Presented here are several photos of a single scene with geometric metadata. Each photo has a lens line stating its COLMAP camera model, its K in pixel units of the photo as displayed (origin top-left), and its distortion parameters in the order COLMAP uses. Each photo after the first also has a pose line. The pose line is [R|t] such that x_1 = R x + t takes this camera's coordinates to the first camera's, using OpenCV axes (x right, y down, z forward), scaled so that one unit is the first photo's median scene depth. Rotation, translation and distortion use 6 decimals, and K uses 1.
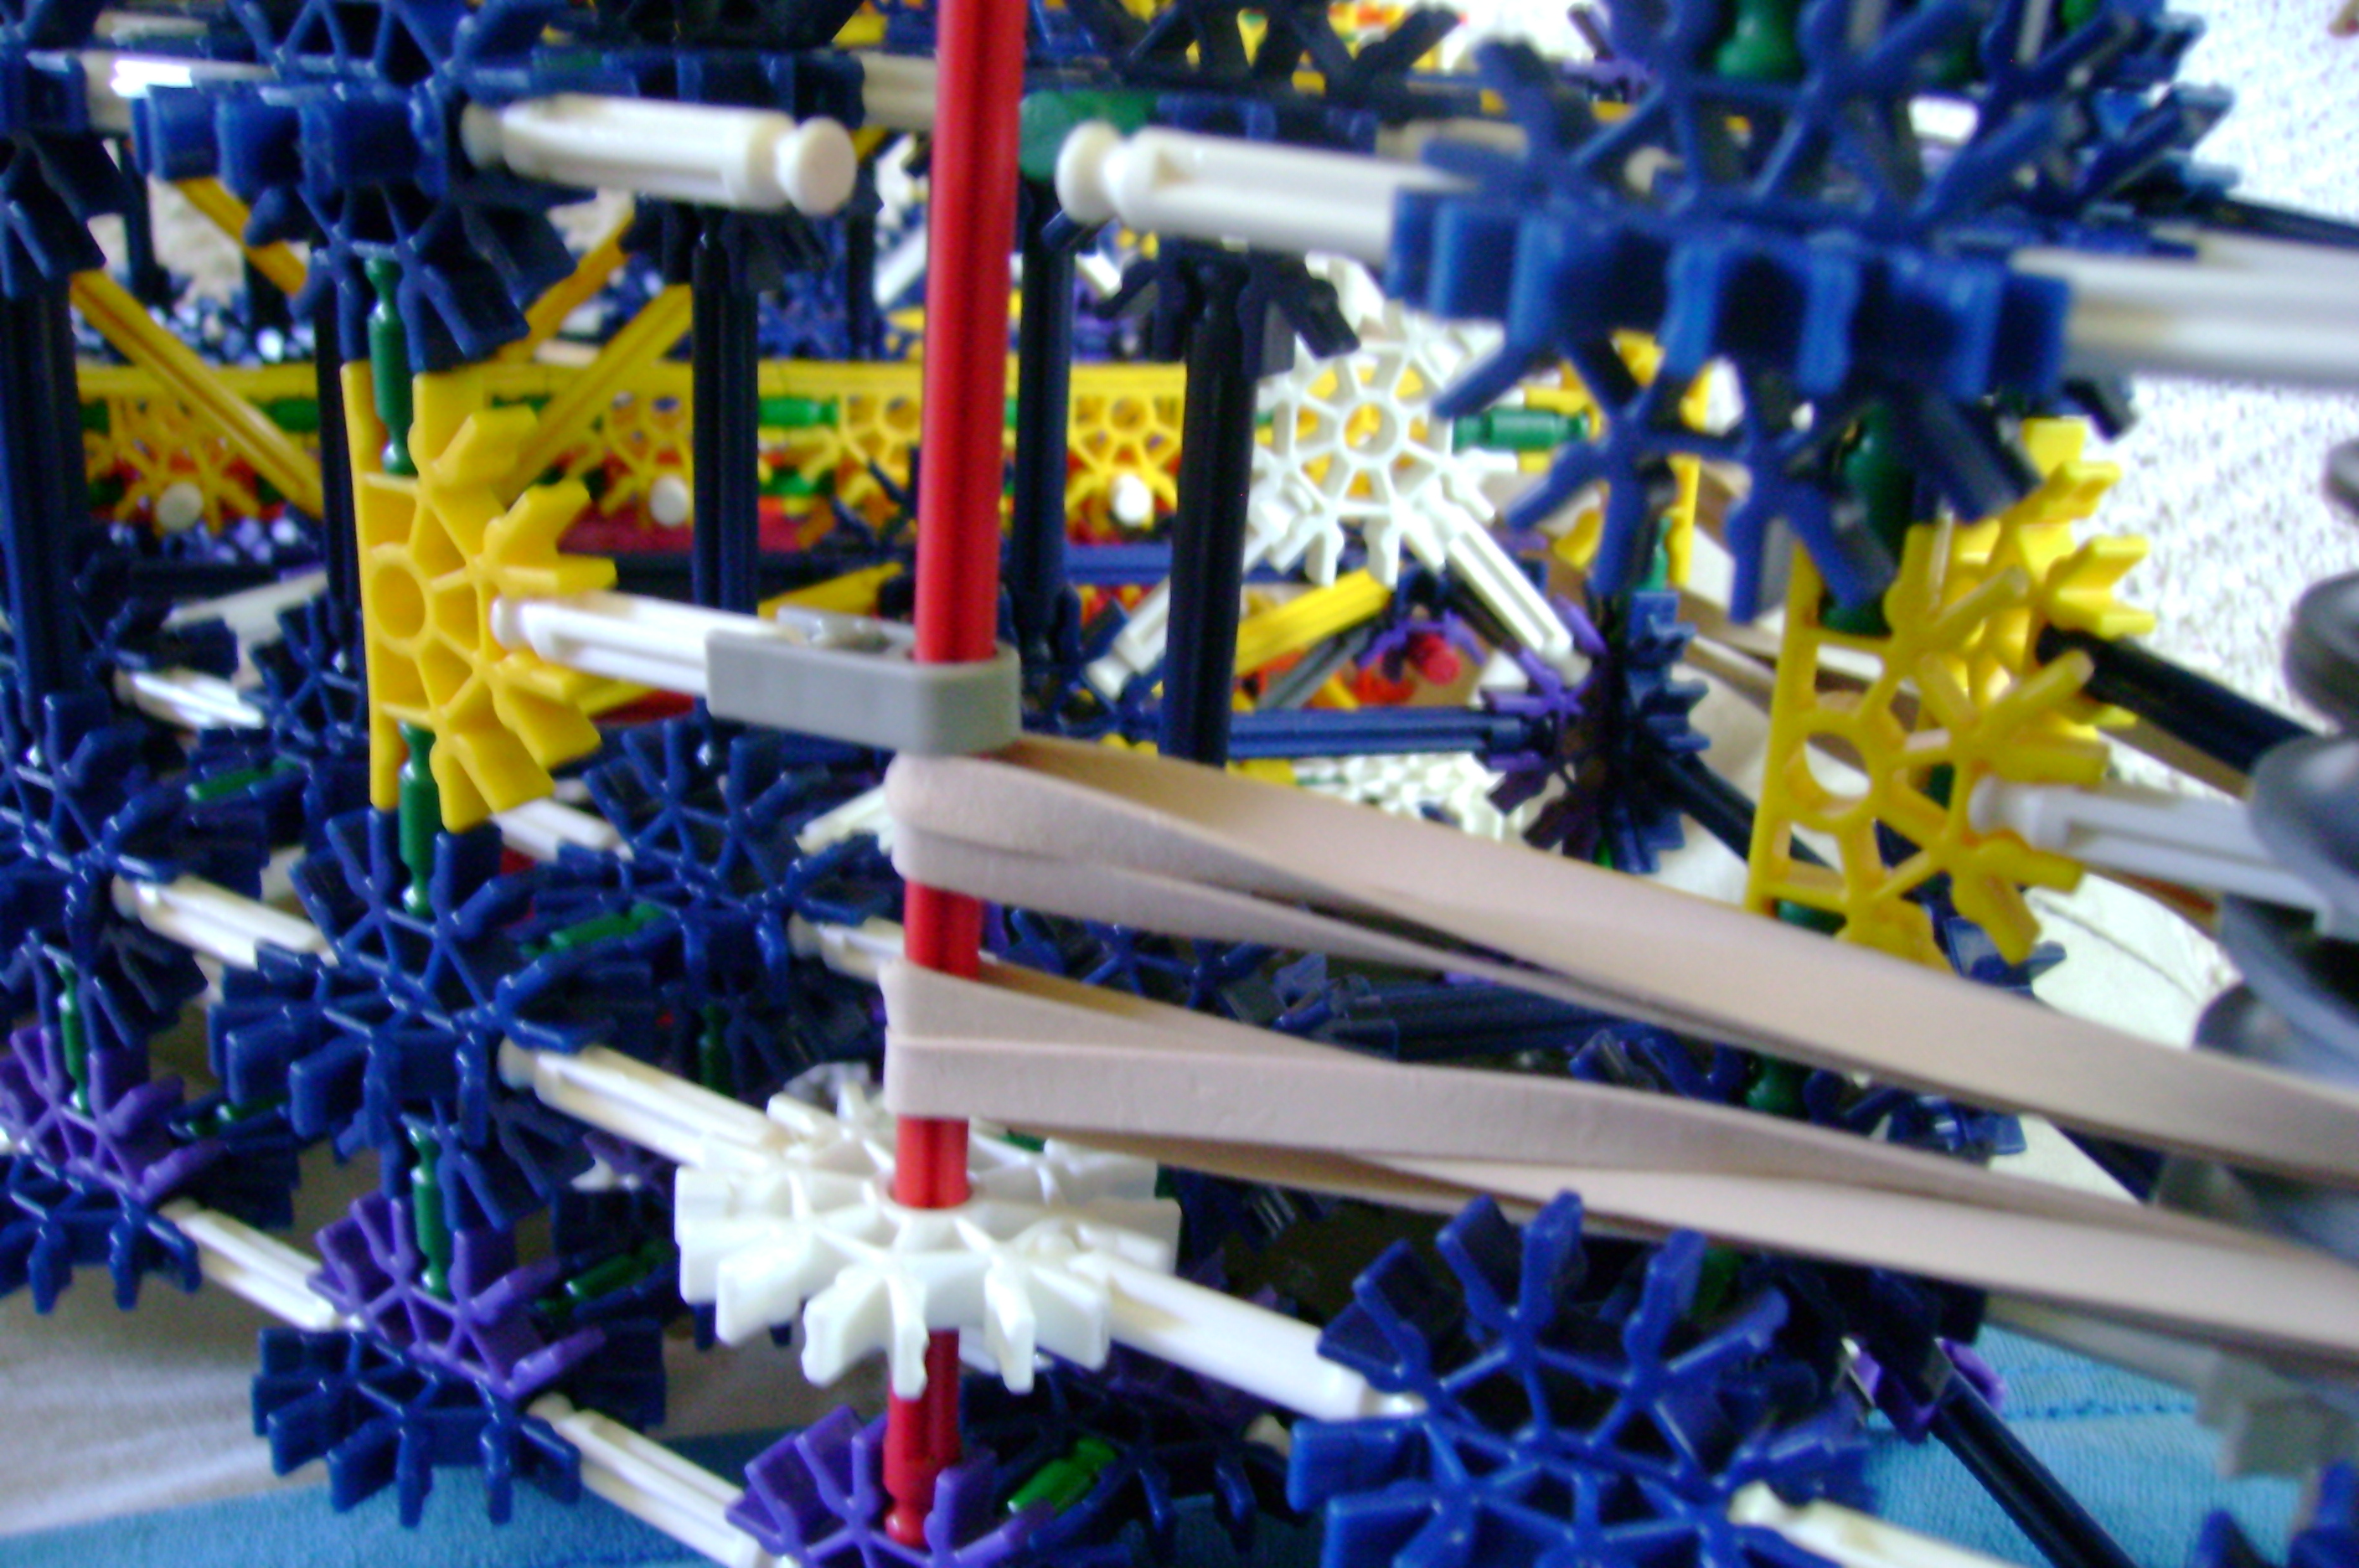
lens RADIAL K [[2260.0, 0, 1171.6], [0, 2260.0, 789.2], [0, 0, 1]] dist [-0.158754, 0.000000]
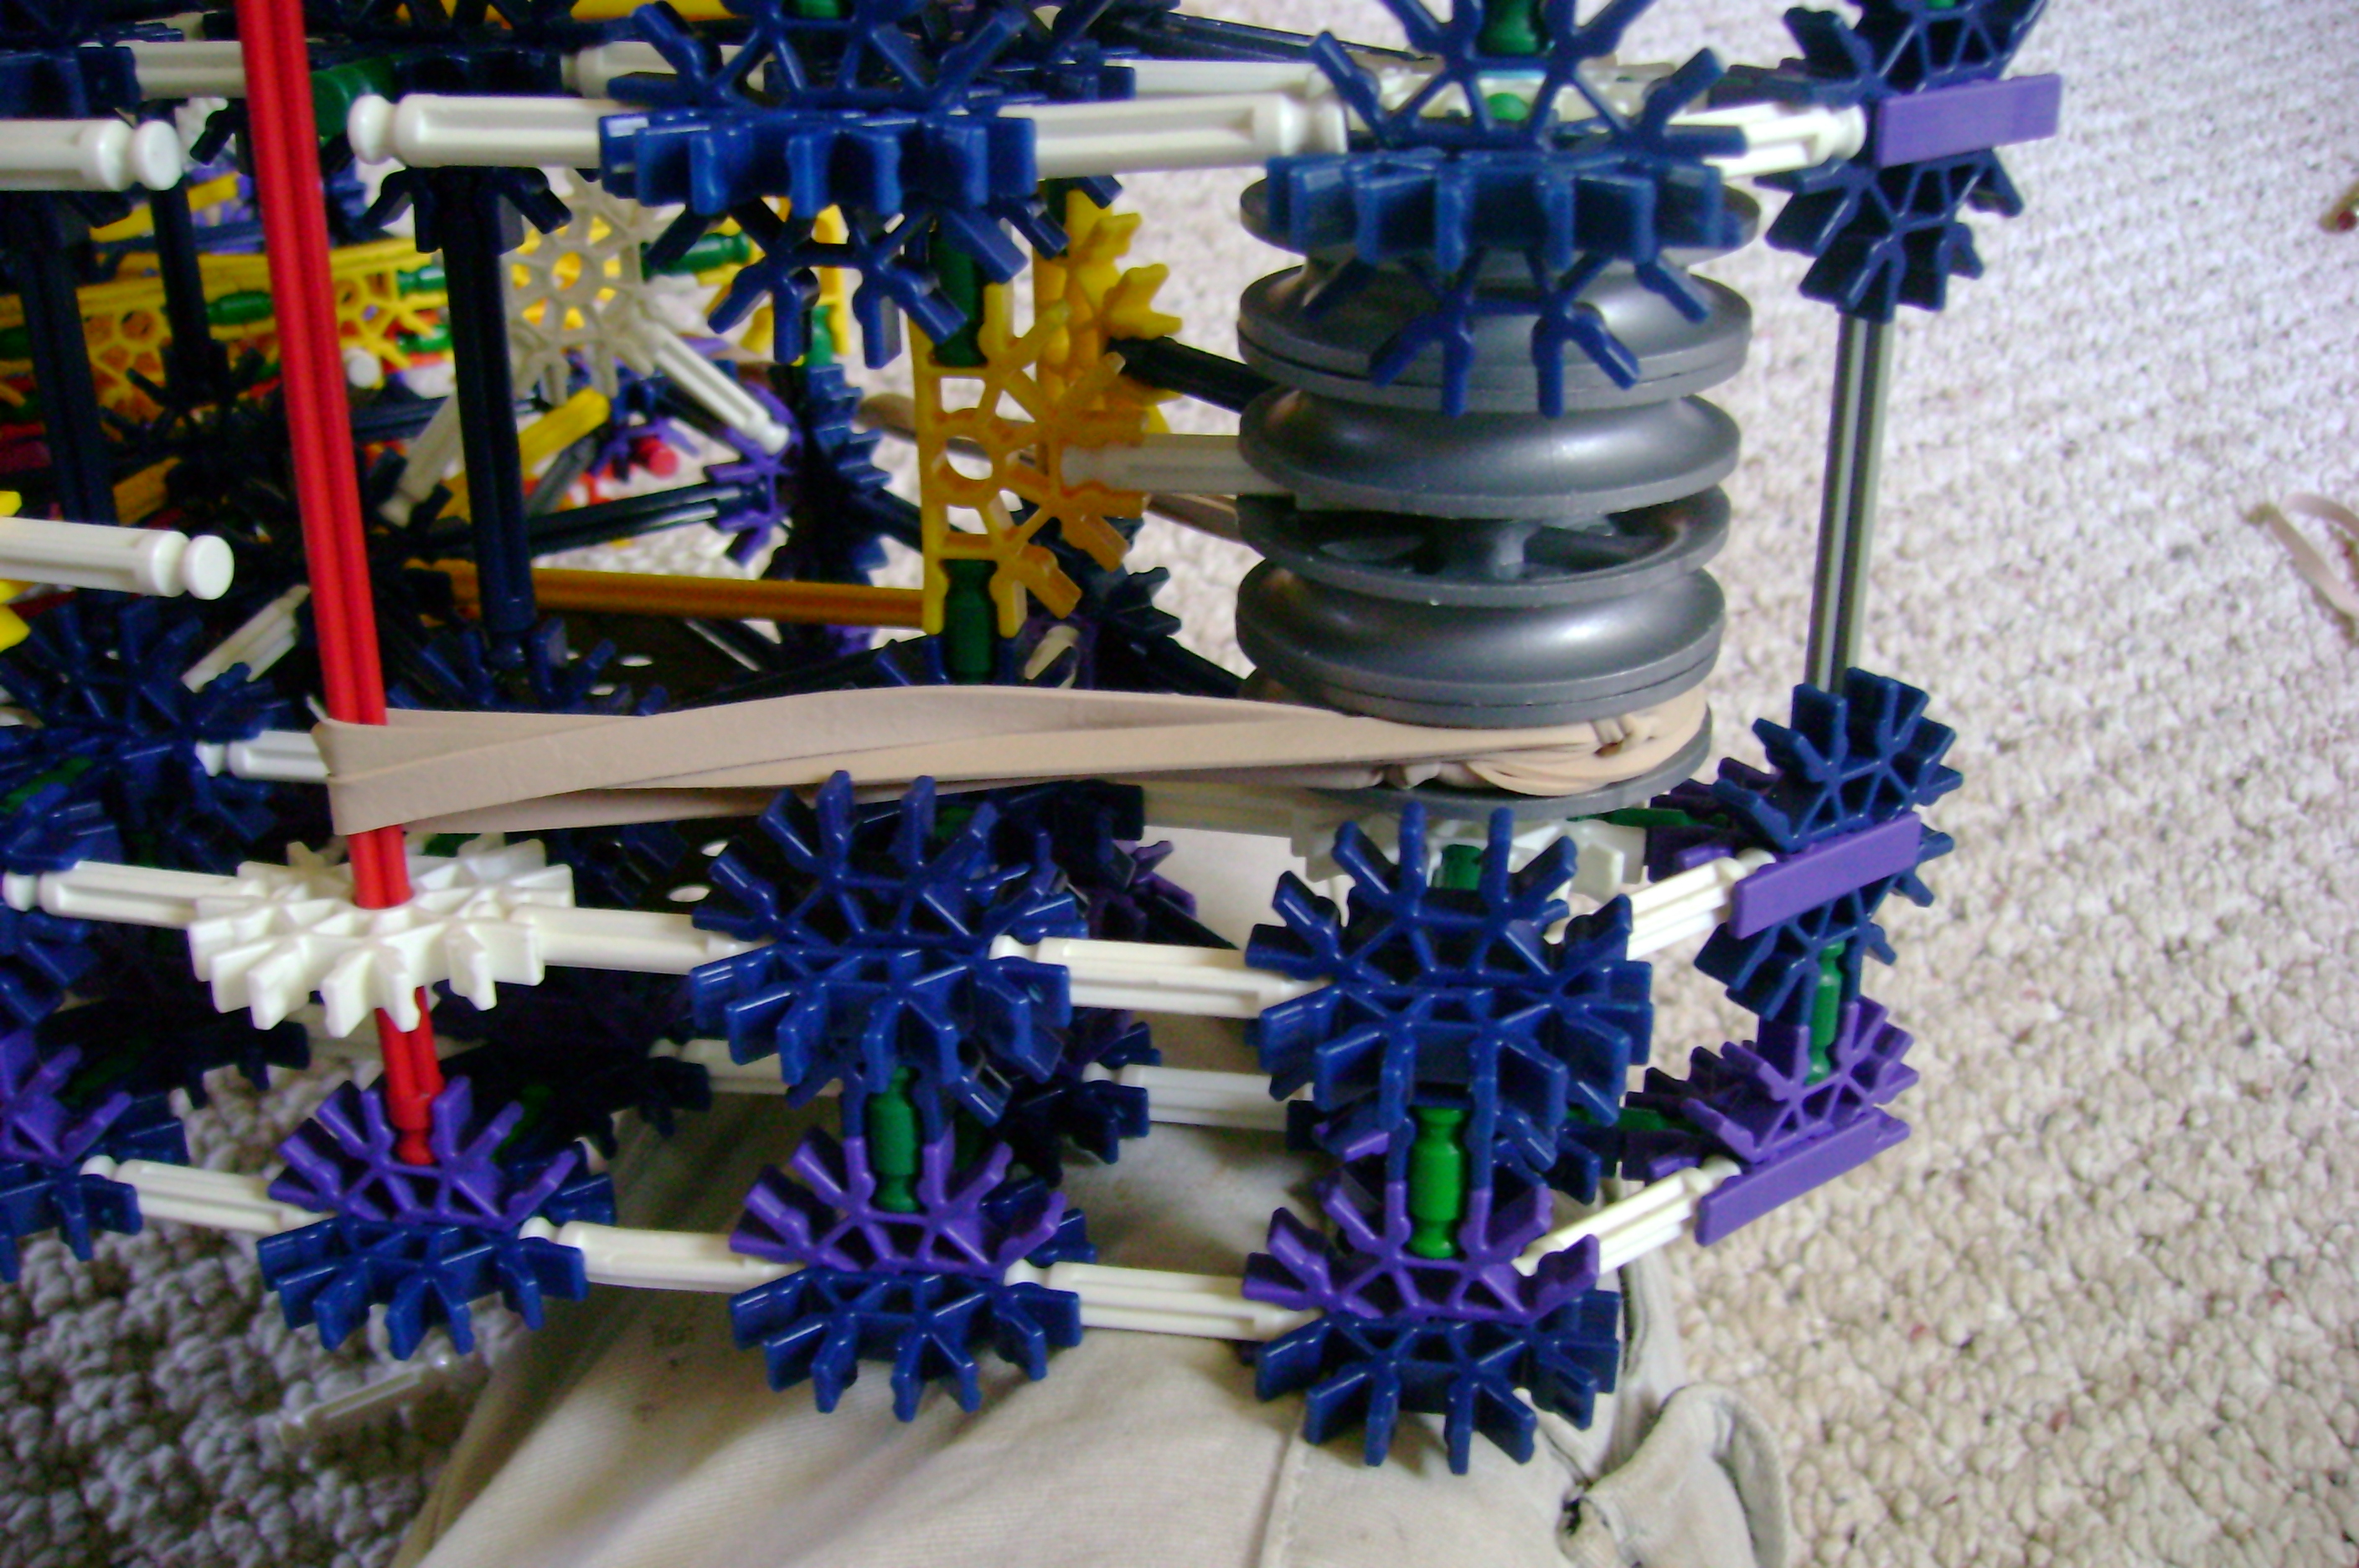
lens RADIAL K [[2260.0, 0, 1177.0], [0, 2260.0, 777.1], [0, 0, 1]] dist [-0.158754, 0.000000]
pose [[0.924396, -0.211720, 0.317280, -0.077067], [0.184453, 0.976206, 0.114016, 0.047989], [-0.333870, -0.046873, 0.941453, -0.408725]]
